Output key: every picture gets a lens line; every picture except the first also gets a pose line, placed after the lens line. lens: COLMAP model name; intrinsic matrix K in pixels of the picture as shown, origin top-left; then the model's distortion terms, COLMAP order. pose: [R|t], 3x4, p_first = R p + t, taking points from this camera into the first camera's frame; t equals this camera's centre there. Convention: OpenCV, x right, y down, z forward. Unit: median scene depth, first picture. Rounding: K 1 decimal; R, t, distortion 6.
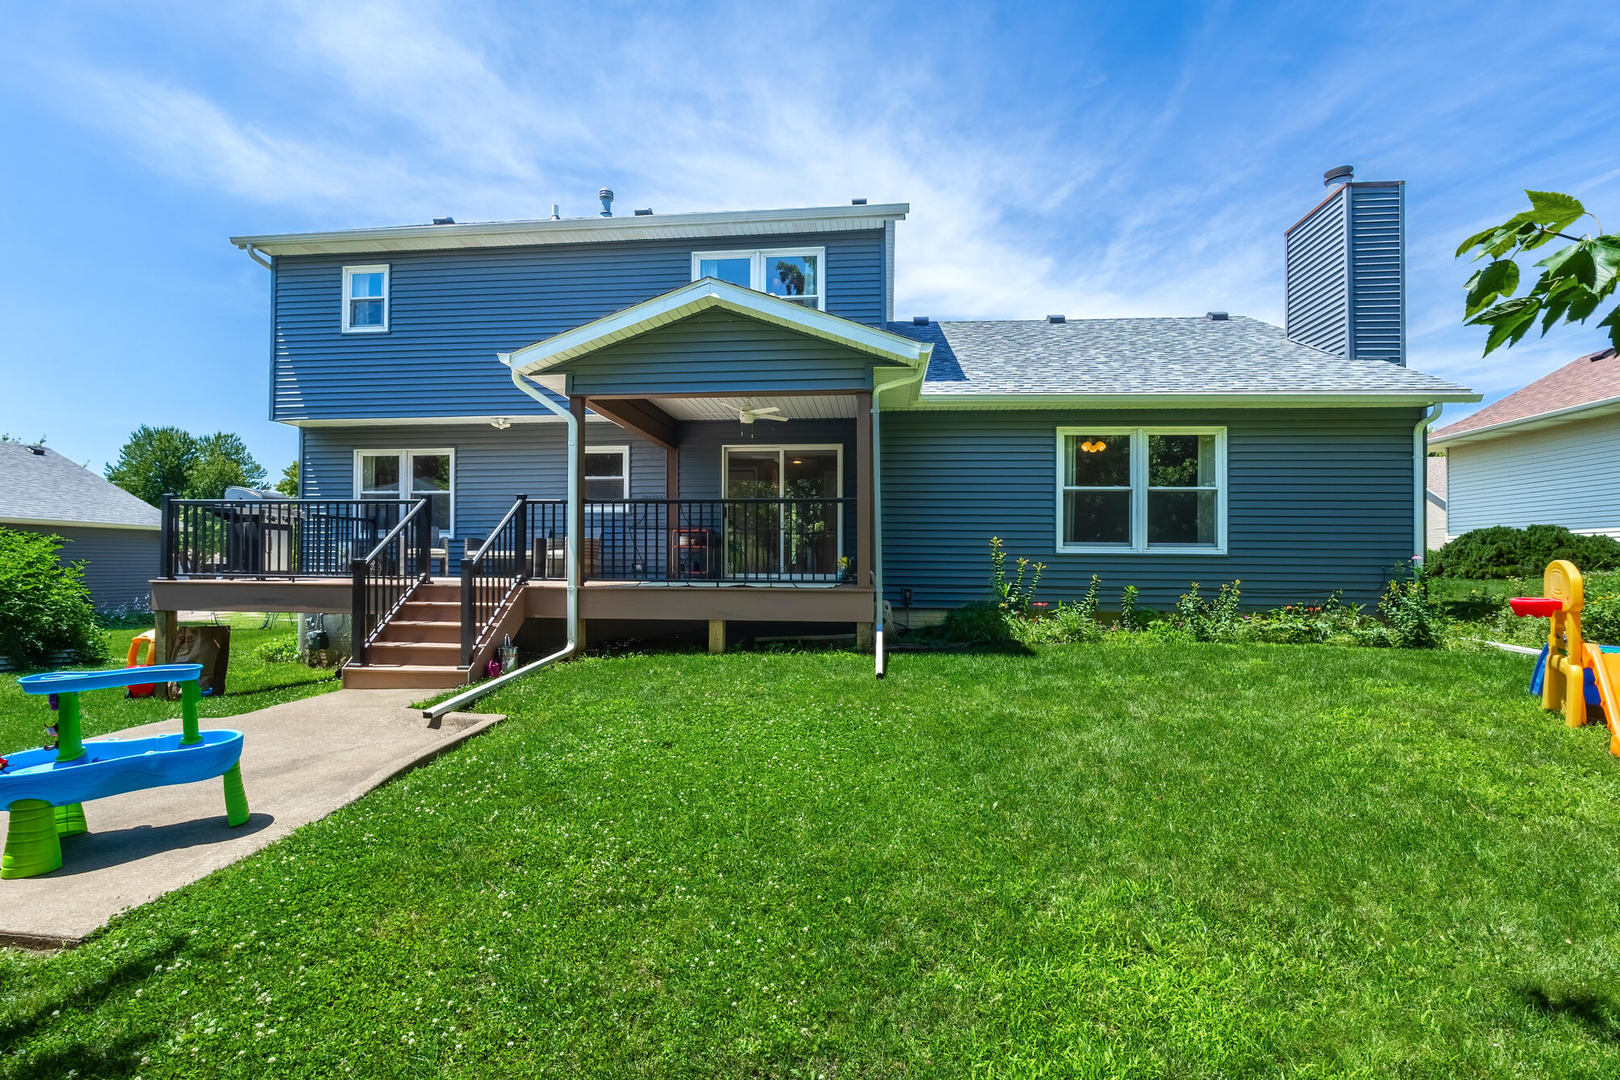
lens RADIAL K [[748.5, 0, 811.9], [0, 748.5, 555.9], [0, 0, 1]] dist [-0.020647, 0.004117]
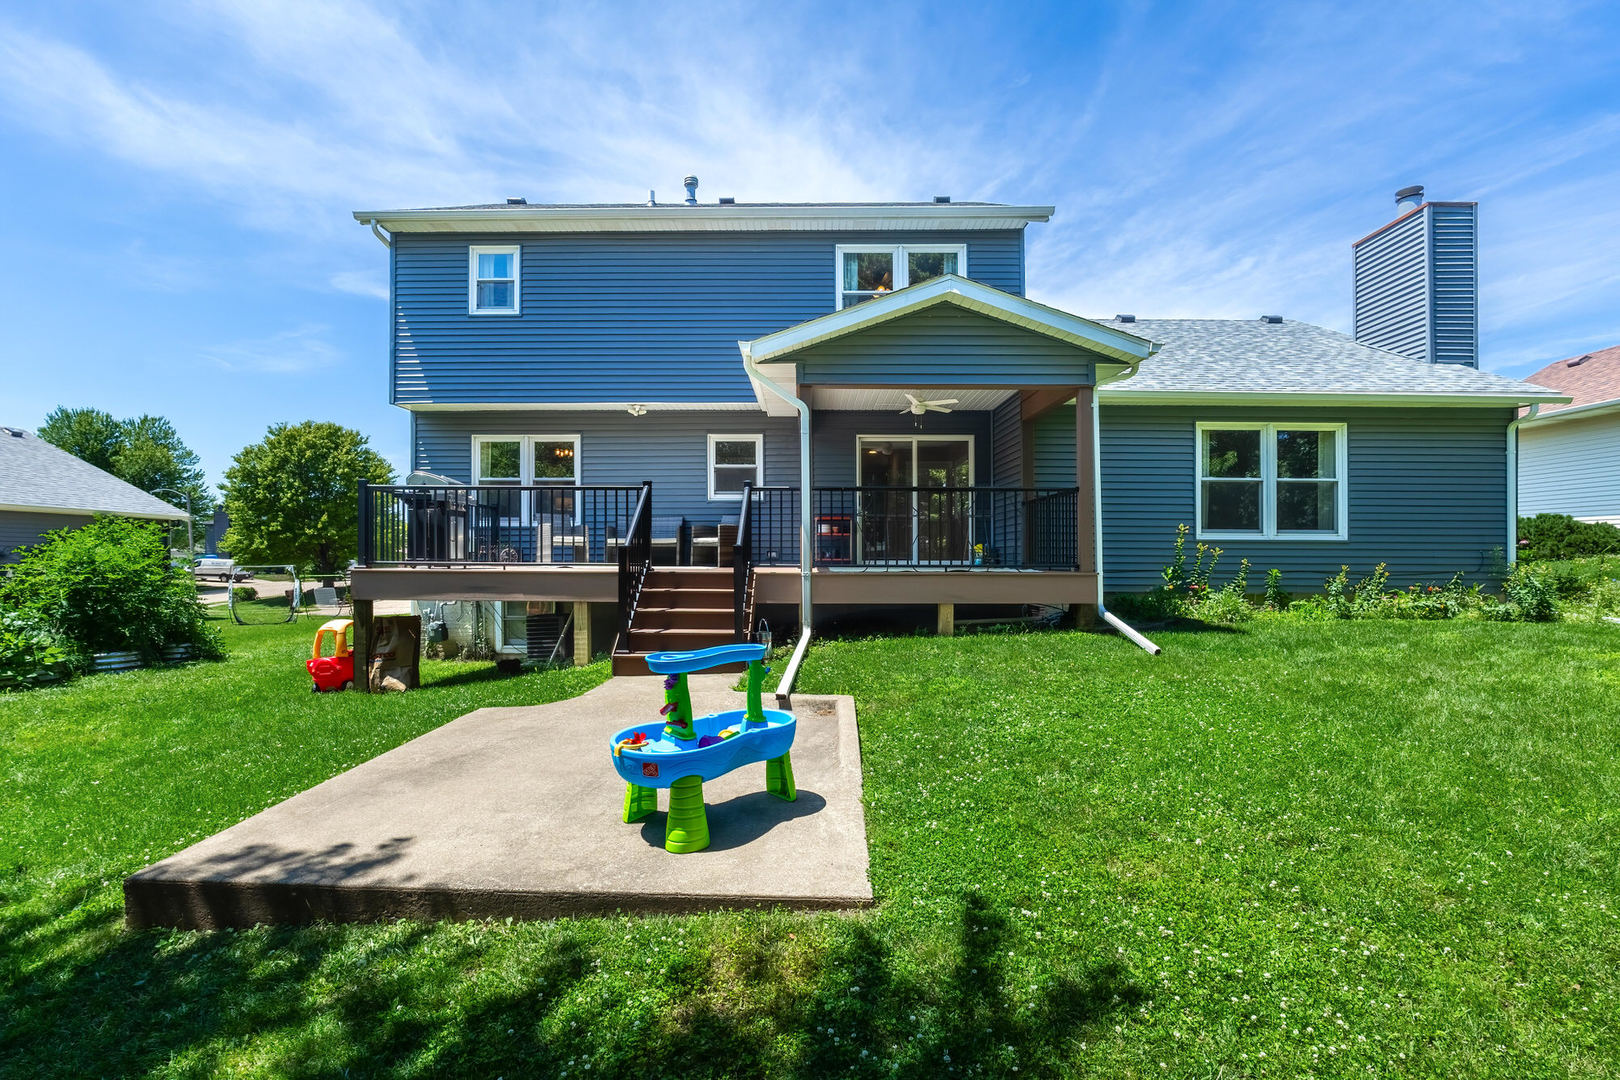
lens RADIAL K [[748.5, 0, 811.4], [0, 748.5, 550.8], [0, 0, 1]] dist [-0.020647, 0.004117]
pose [[0.995890, -0.003781, 0.090494, -0.292841], [0.003198, 0.999973, 0.006591, 0.003751], [-0.090516, -0.006275, 0.995875, -0.013452]]
